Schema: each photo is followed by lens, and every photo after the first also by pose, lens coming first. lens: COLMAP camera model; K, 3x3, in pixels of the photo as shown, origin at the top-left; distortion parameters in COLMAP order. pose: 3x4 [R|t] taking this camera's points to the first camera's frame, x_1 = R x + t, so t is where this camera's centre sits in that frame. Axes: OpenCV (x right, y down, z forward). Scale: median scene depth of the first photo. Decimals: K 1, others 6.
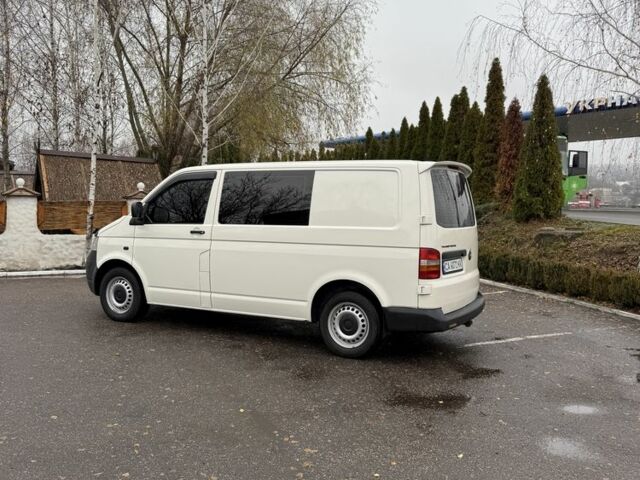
lens RADIAL K [[595.6, 0, 320.5], [0, 595.6, 228.2], [0, 0, 1]] dist [0.150536, -0.346097]
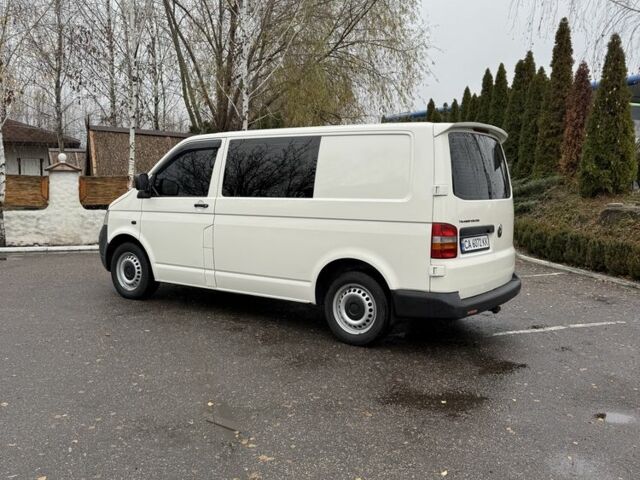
lens RADIAL K [[595.6, 0, 320.5], [0, 595.6, 228.2], [0, 0, 1]] dist [0.150536, -0.346097]
pose [[0.993128, 0.005325, -0.116913, 0.081745], [-0.001000, 0.999314, 0.037020, 0.006730], [0.117030, -0.036649, 0.992452, 0.090830]]
